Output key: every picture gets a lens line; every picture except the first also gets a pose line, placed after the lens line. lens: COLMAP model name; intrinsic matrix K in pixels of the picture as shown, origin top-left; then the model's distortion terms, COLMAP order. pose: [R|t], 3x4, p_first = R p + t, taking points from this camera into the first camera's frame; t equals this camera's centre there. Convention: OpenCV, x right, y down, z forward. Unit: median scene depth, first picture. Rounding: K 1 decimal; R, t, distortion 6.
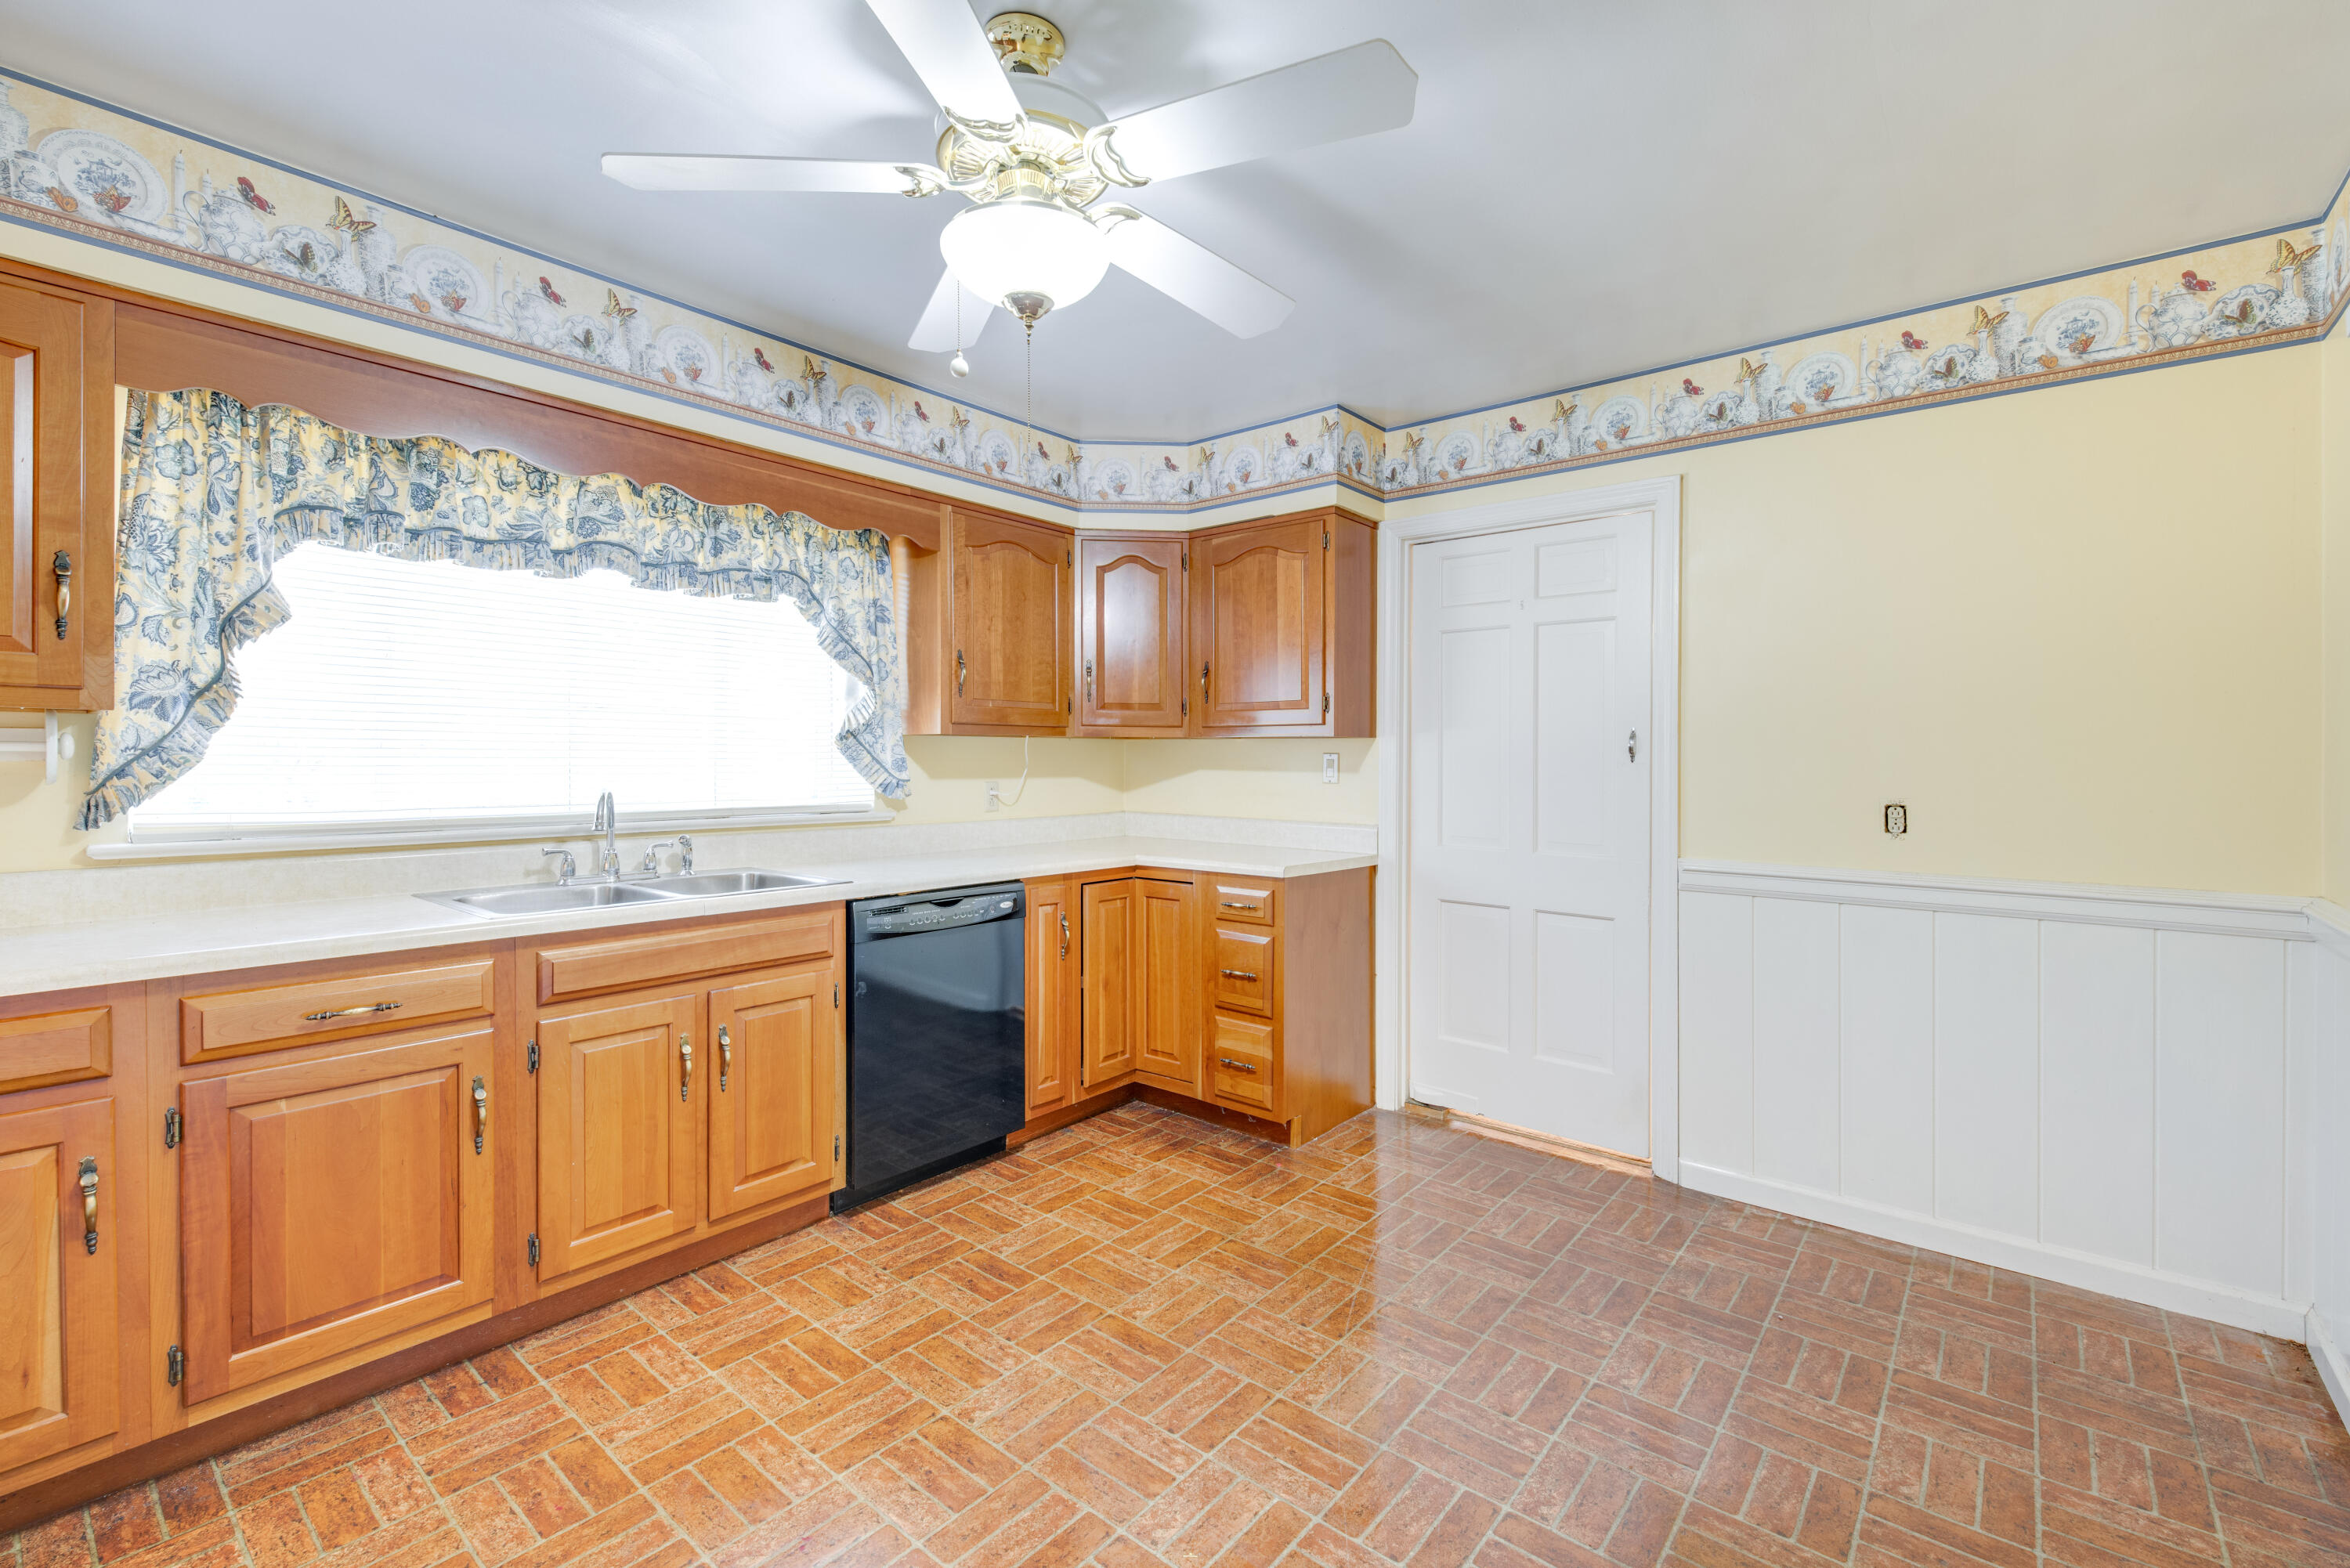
lens RADIAL K [[999.6, 0, 1179.5], [0, 999.6, 776.8], [0, 0, 1]] dist [0.025136, -0.010209]
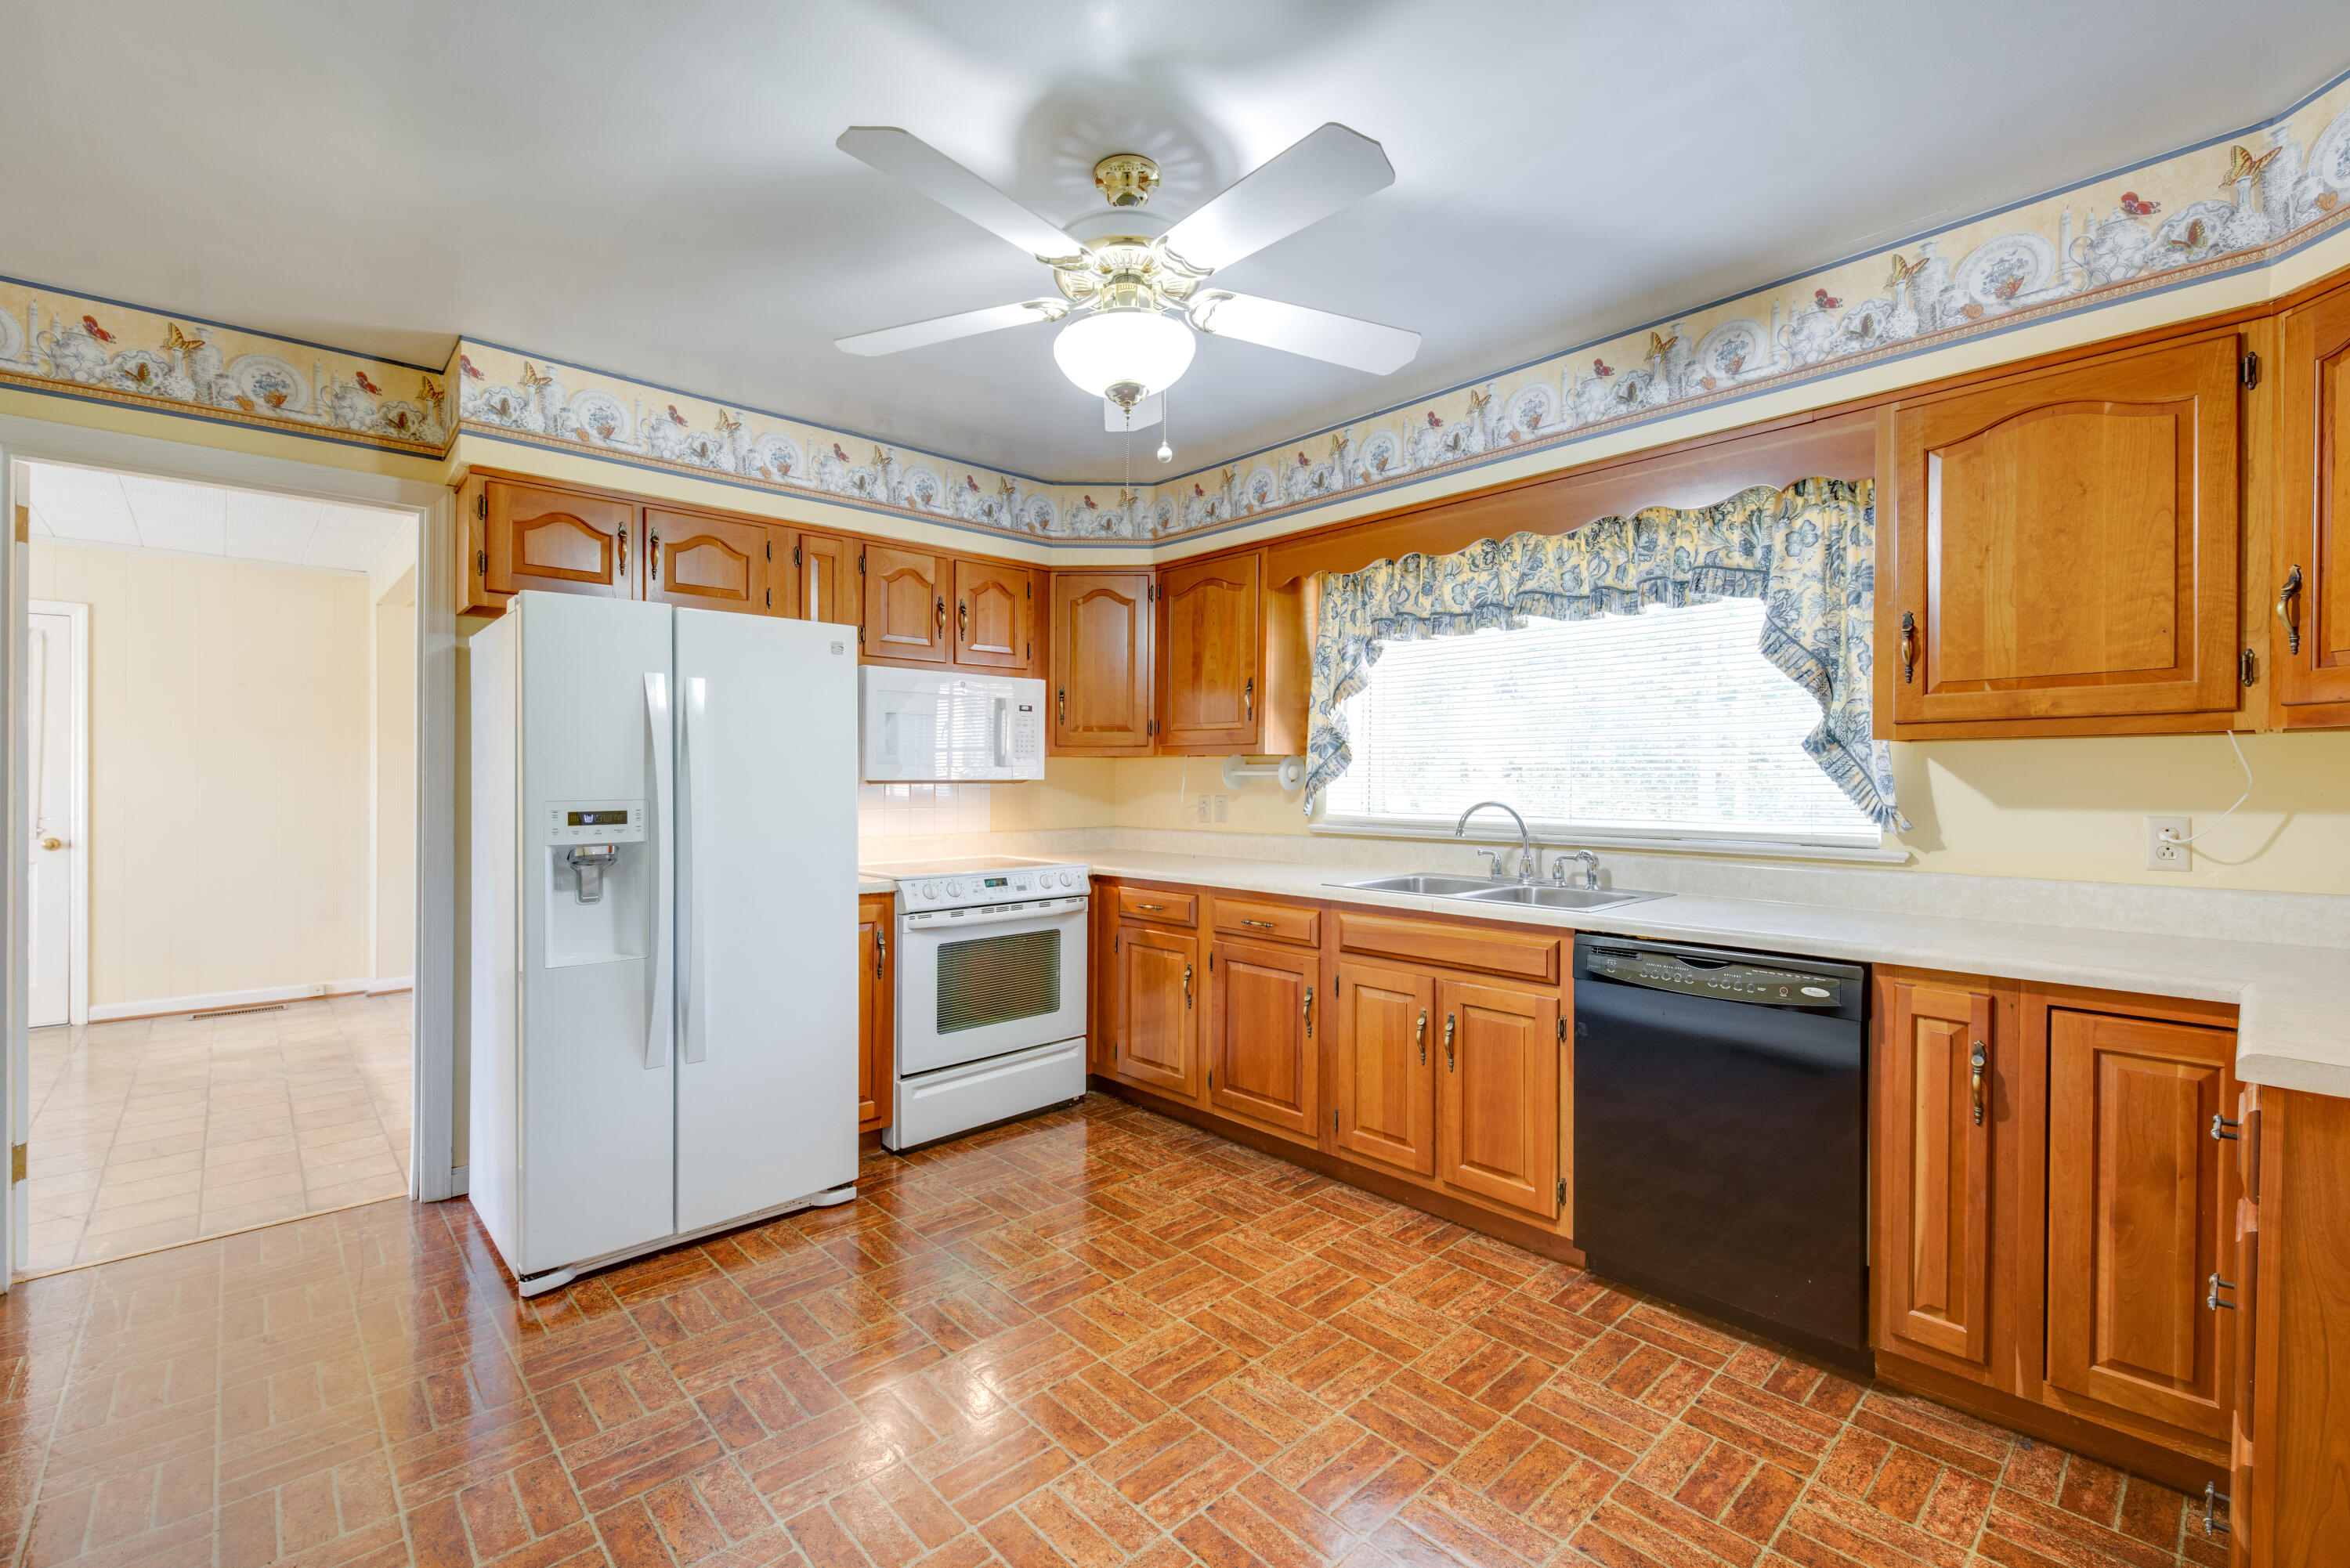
lens RADIAL K [[1002.0, 0, 1175.0], [0, 1002.0, 784.0], [0, 0, 1]] dist [0.003119, -0.000644]
pose [[-0.131927, 0.003562, -0.991253, 0.630213], [-0.015385, 0.999866, 0.005641, -0.010811], [0.991140, 0.015994, -0.131855, 0.754553]]
